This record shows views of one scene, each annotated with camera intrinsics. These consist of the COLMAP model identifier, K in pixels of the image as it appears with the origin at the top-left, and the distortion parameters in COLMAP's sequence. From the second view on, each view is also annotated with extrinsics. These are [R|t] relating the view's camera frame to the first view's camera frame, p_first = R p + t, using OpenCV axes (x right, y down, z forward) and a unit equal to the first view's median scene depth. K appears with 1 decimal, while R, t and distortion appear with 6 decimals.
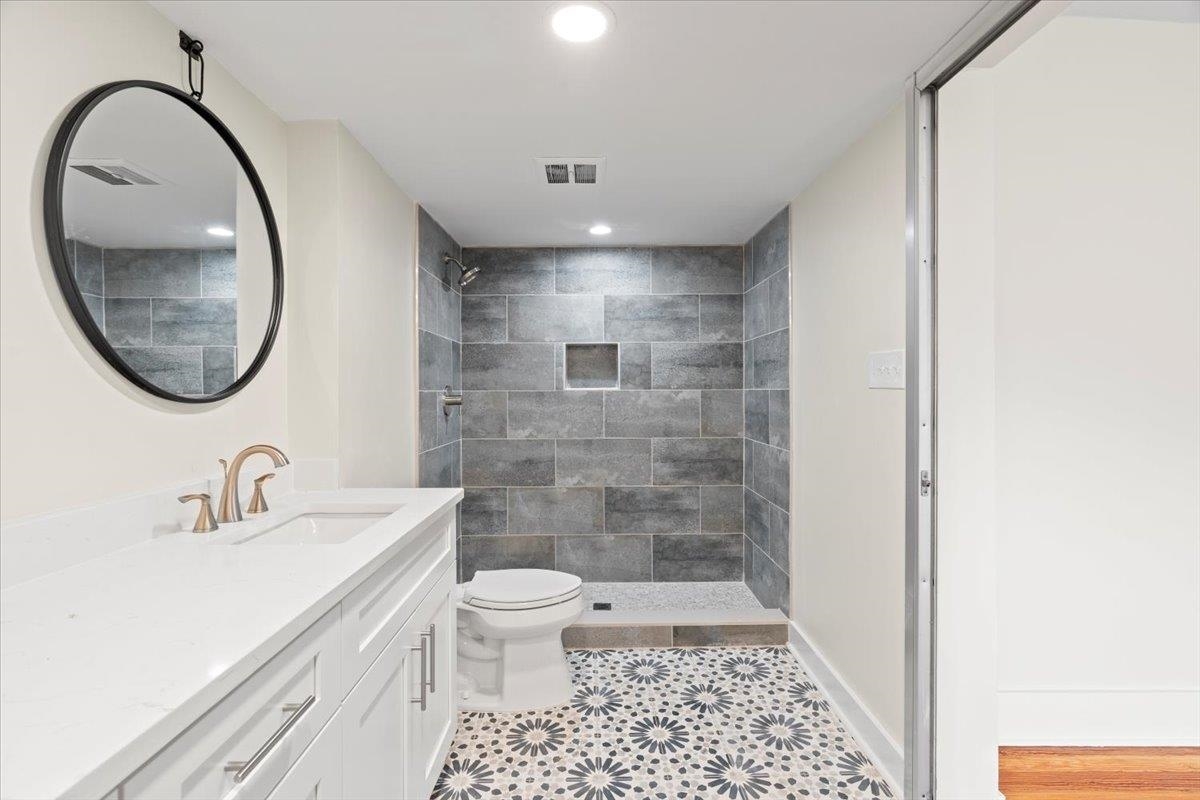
lens RADIAL K [[553.6, 0, 598.3], [0, 553.6, 392.8], [0, 0, 1]] dist [-0.008110, 0.000476]
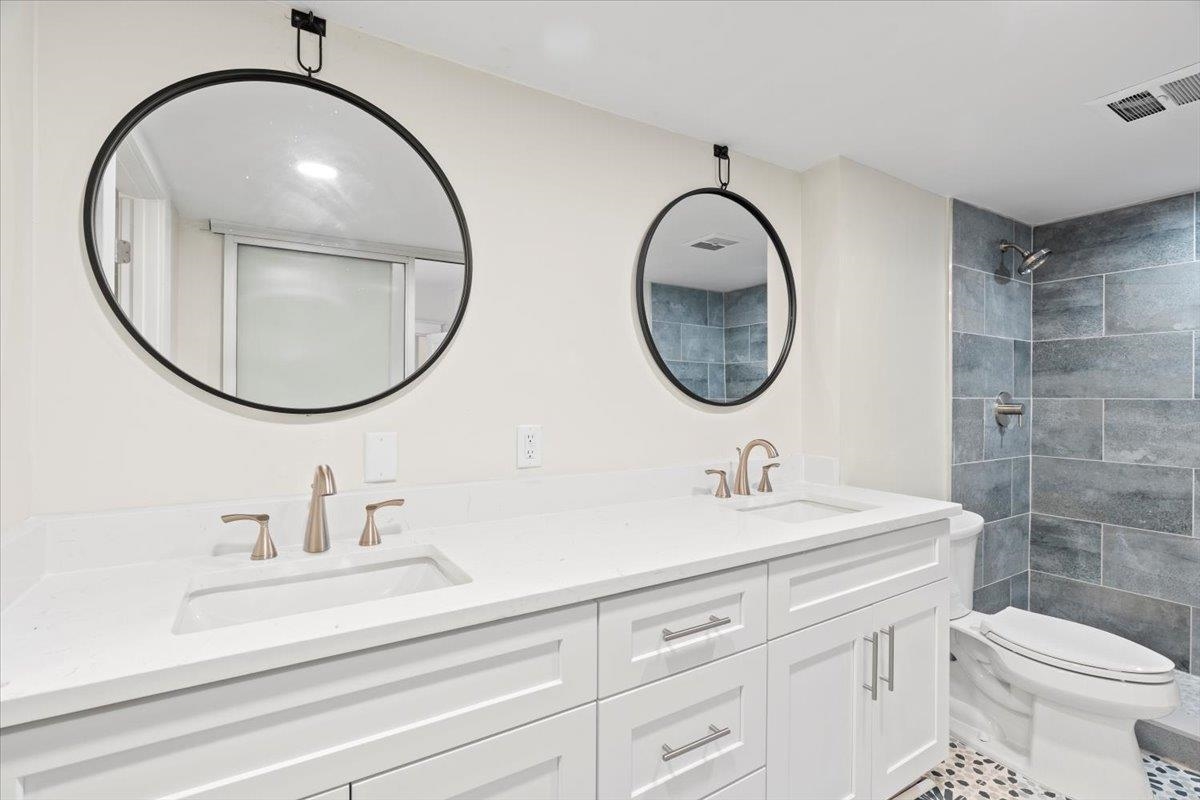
lens RADIAL K [[551.3, 0, 589.5], [0, 551.3, 409.8], [0, 0, 1]] dist [-0.000348, 0.000929]
pose [[0.512858, 0.028906, -0.857987, 0.156921], [-0.008423, 0.999554, 0.028641, -0.004881], [0.858432, -0.007462, 0.512873, -0.007350]]
